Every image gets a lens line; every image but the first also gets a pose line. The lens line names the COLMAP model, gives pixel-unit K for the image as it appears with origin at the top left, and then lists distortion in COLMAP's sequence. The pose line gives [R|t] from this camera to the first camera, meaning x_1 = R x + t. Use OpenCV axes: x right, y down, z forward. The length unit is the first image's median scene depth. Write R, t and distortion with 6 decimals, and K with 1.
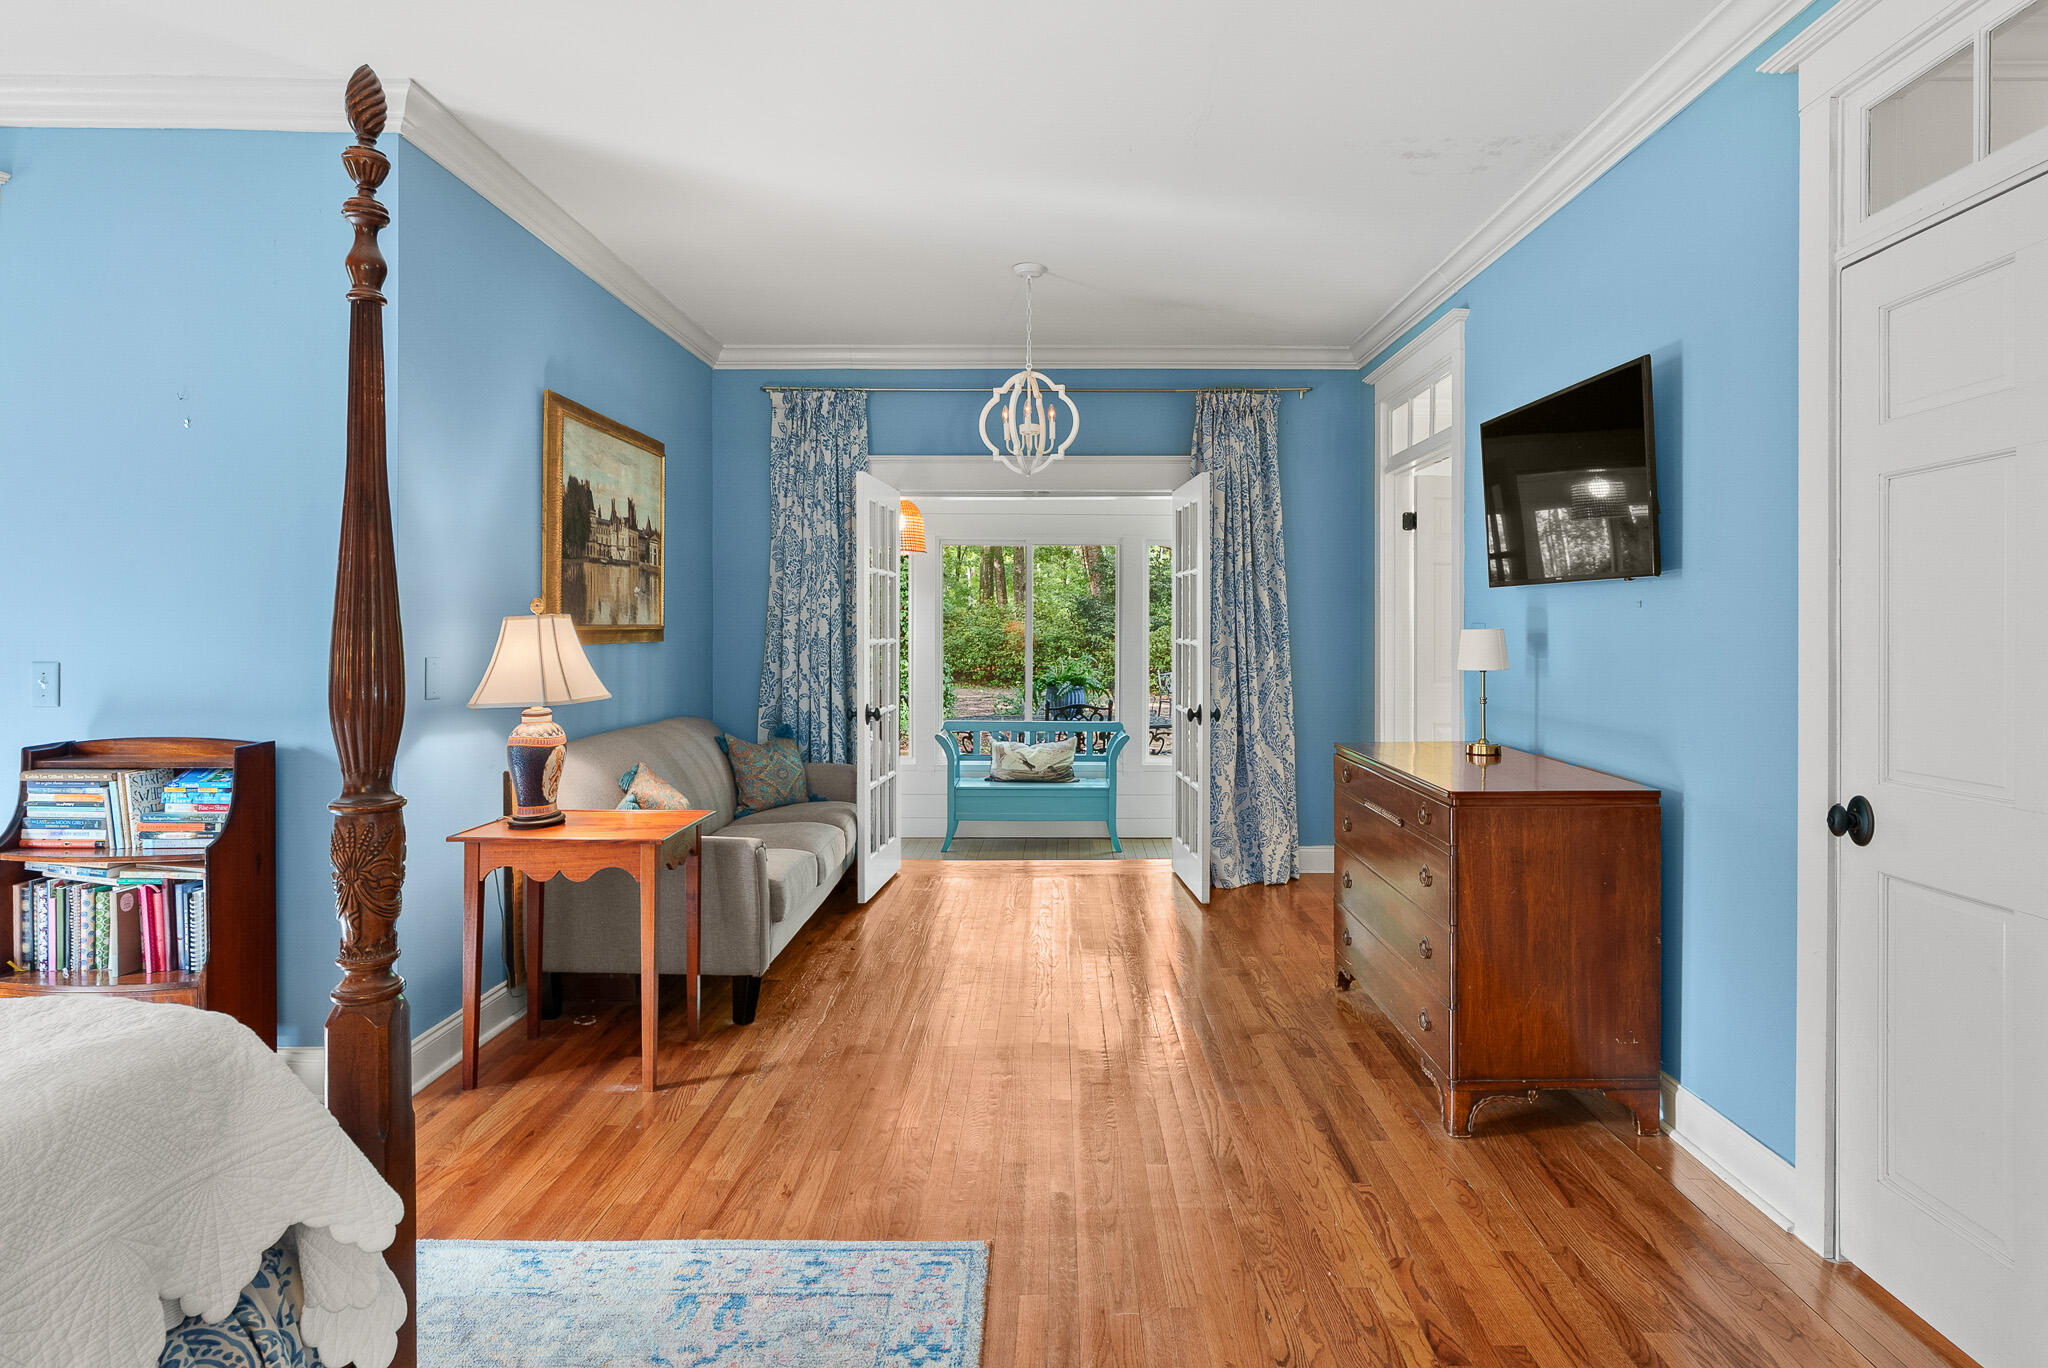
lens RADIAL K [[1058.2, 0, 1048.3], [0, 1058.2, 632.8], [0, 0, 1]] dist [-0.018608, -0.000086]
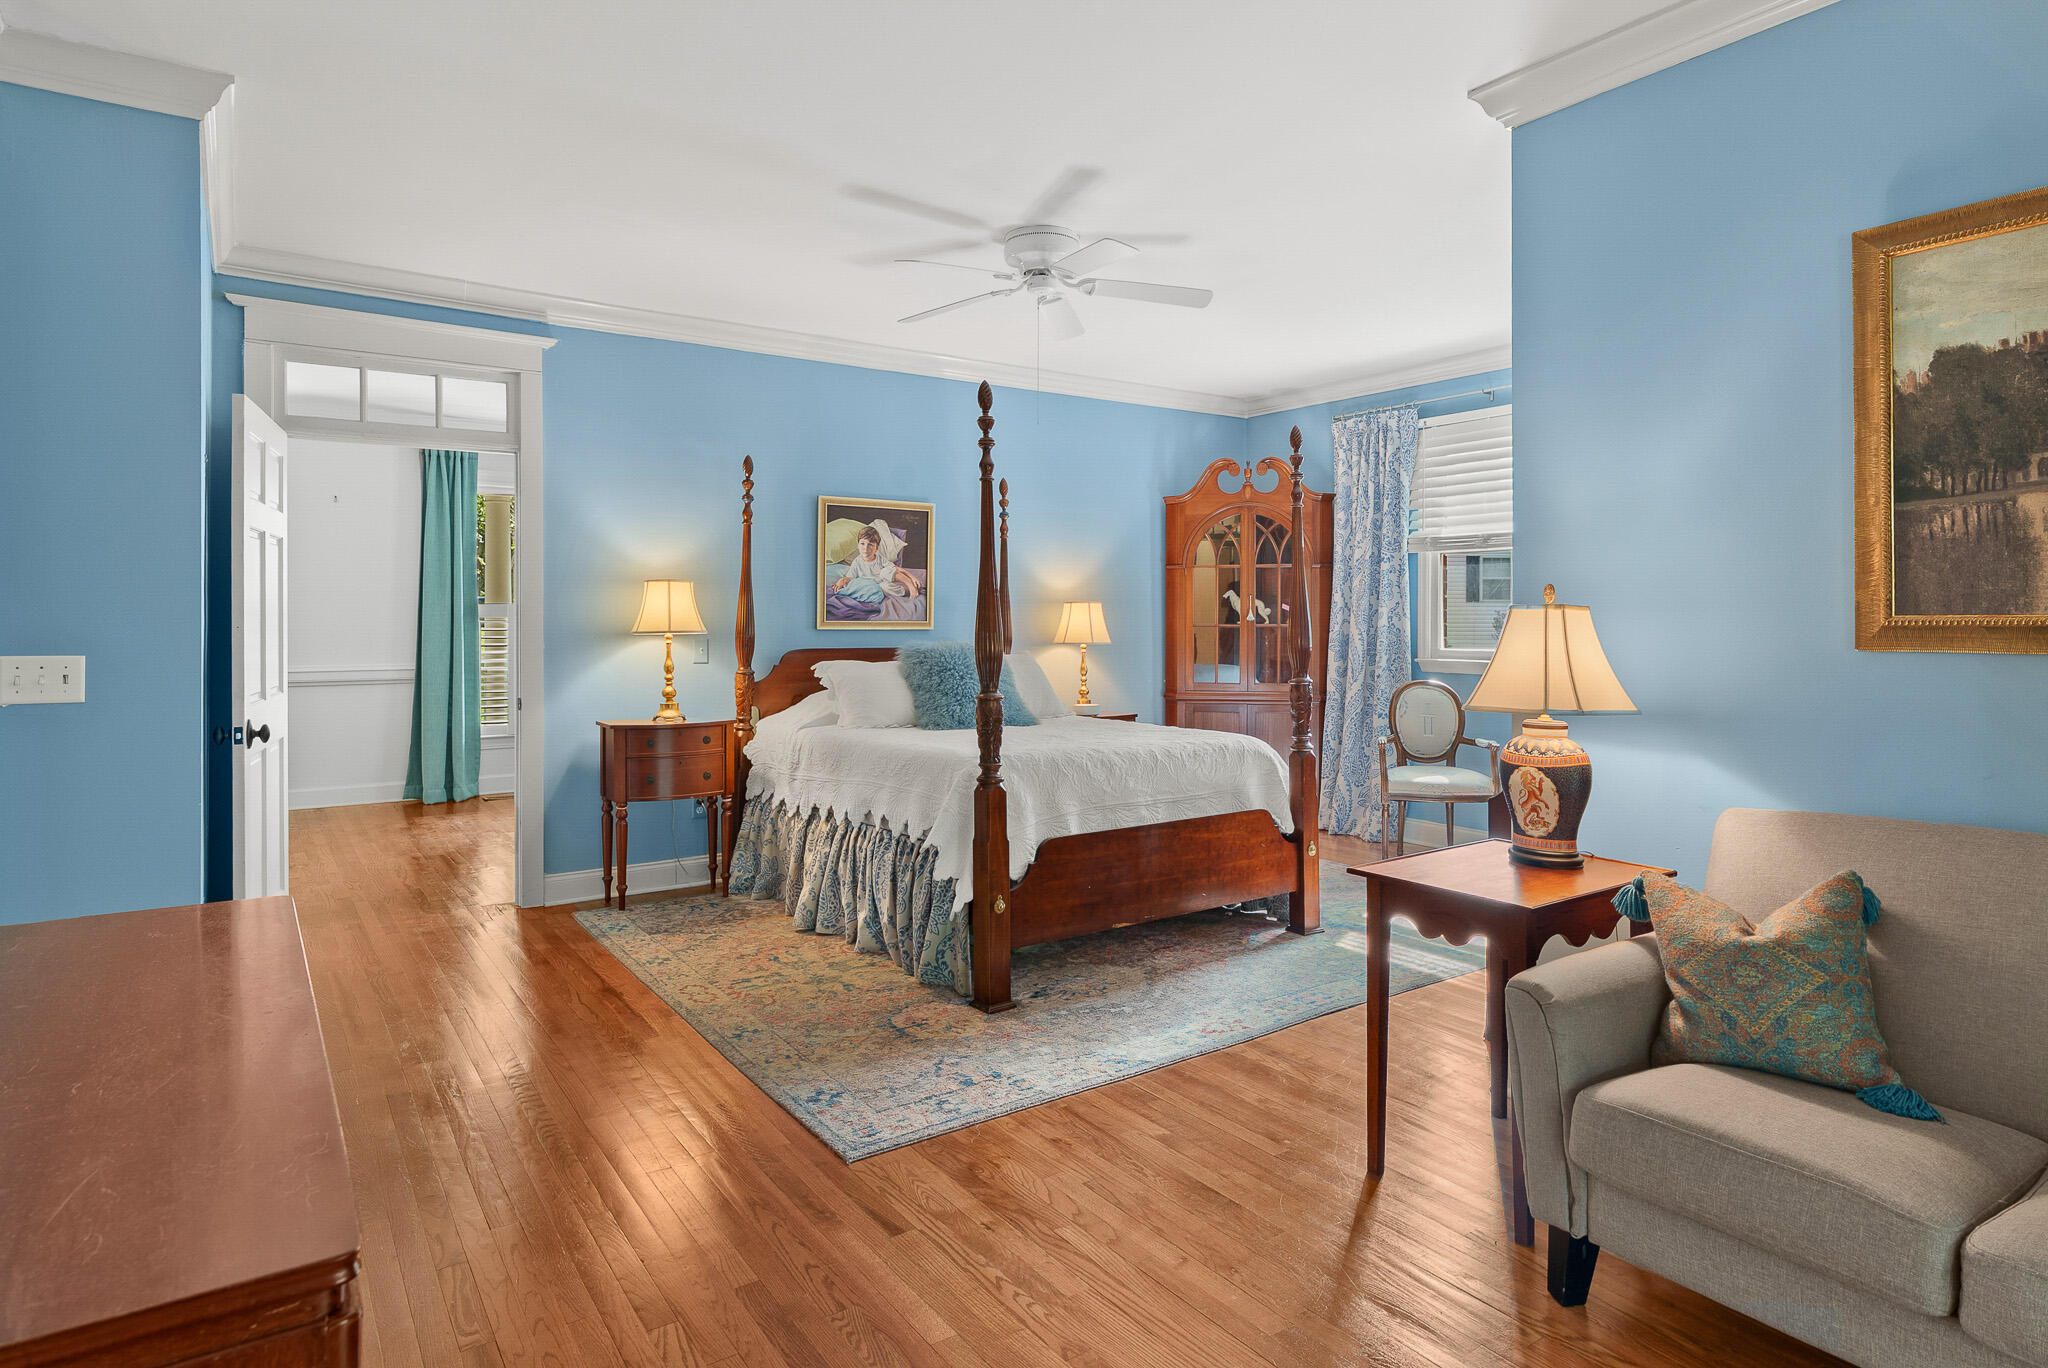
lens RADIAL K [[1119.8, 0, 1018.9], [0, 1119.8, 628.5], [0, 0, 1]] dist [-0.014568, -0.000180]
pose [[-0.817652, 0.000779, -0.575712, 0.517812], [-0.003603, 0.999973, 0.006472, -0.002334], [0.575701, 0.007366, -0.817627, 2.227879]]
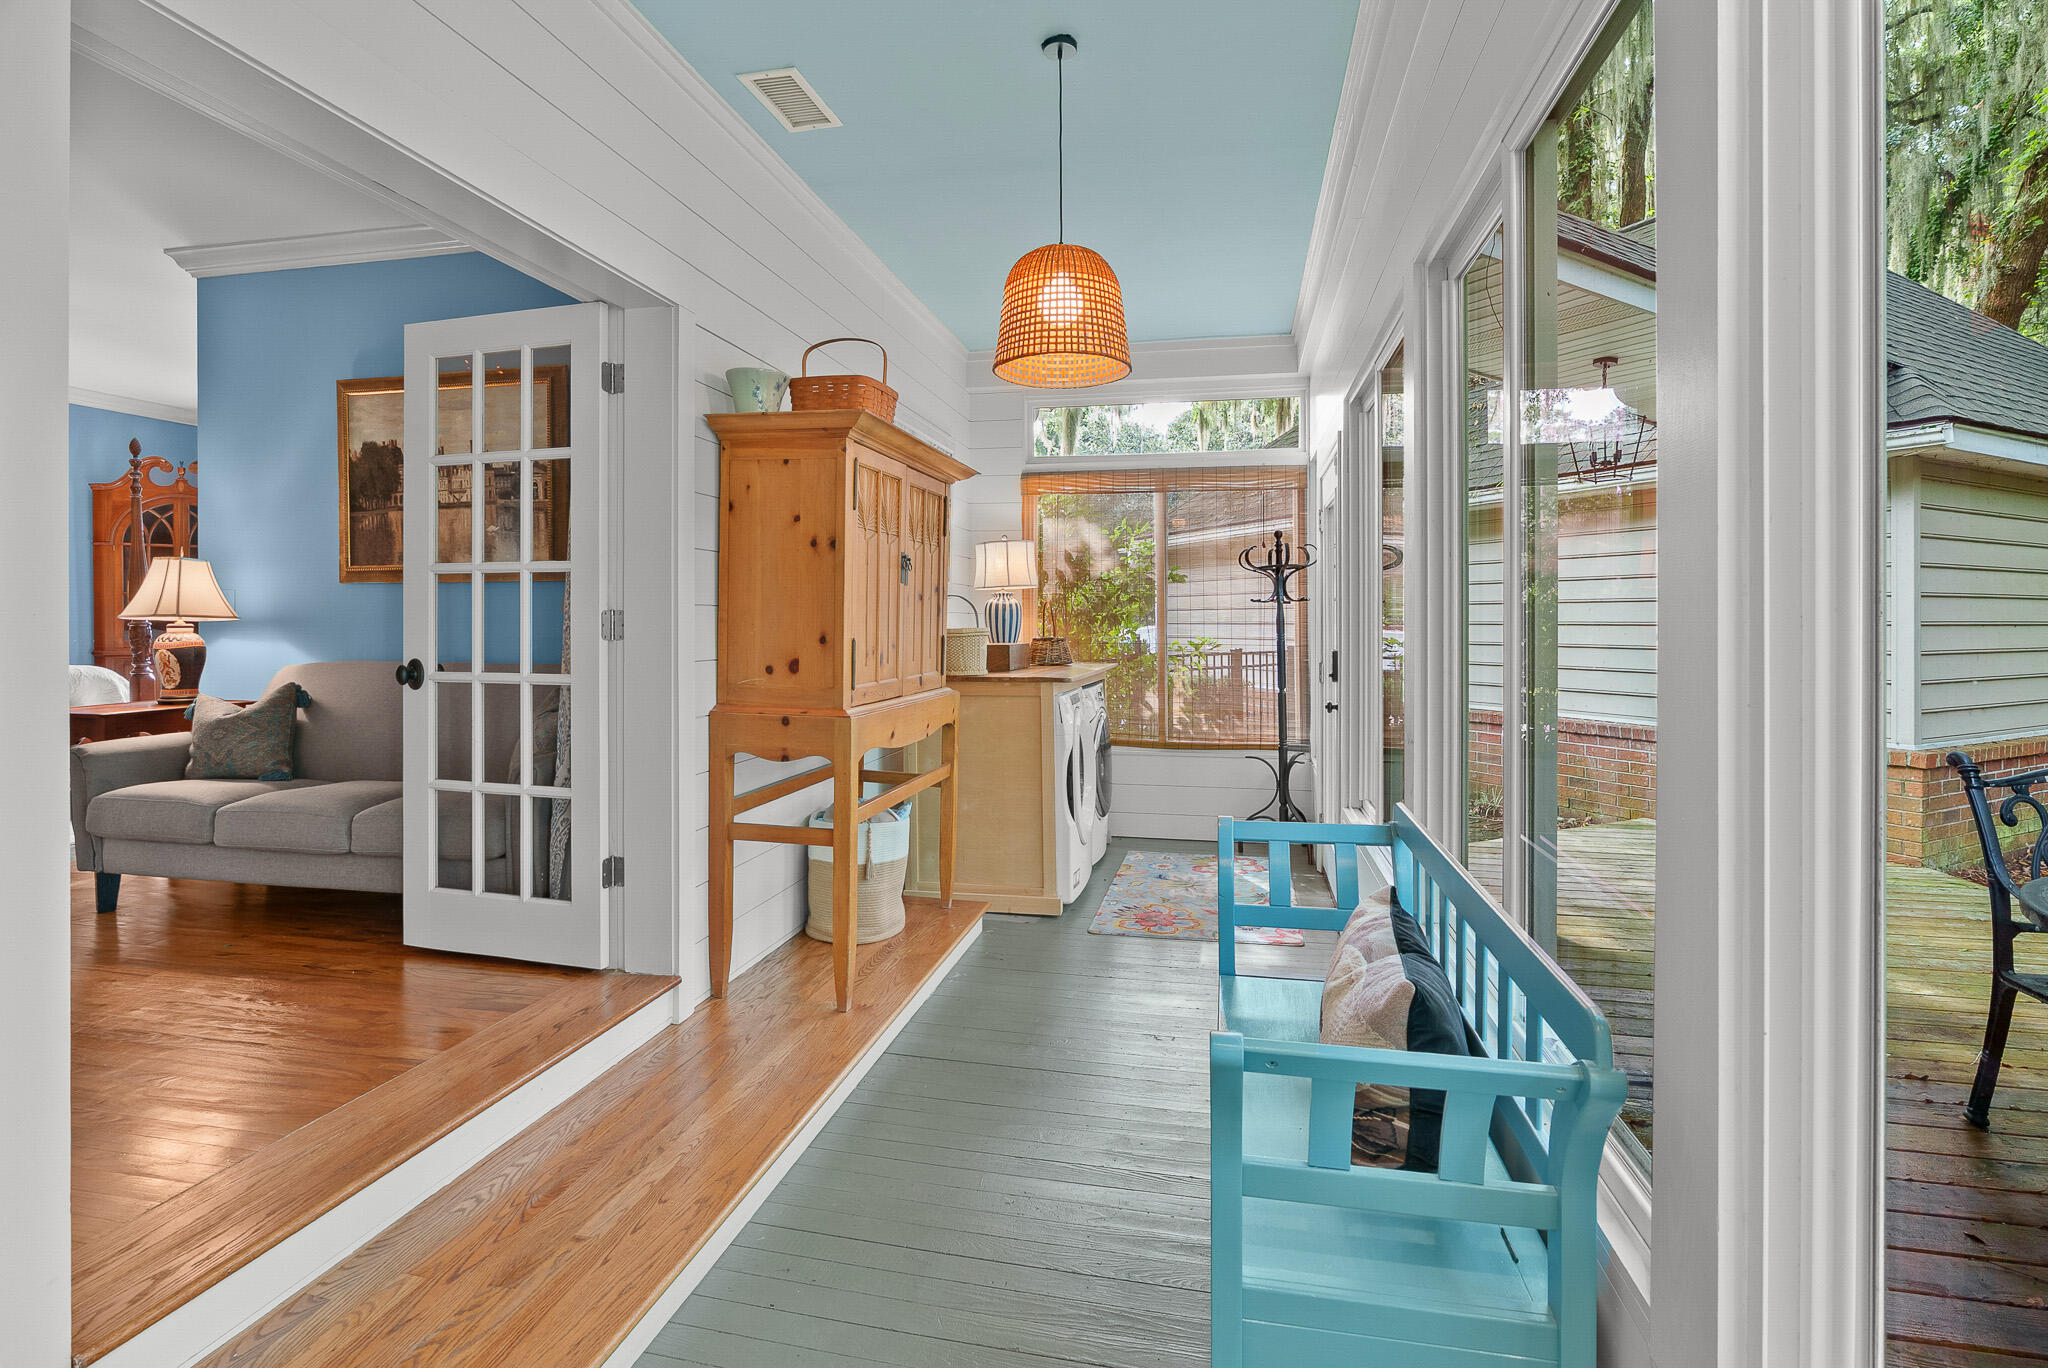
lens RADIAL K [[953.7, 0, 1031.5], [0, 953.7, 625.9], [0, 0, 1]] dist [-0.000711, -0.000150]
pose [[-0.201323, -0.000422, -0.979525, 0.834713], [-0.003721, 0.999993, 0.000334, 0.107174], [0.979518, 0.003712, -0.201323, 3.613580]]
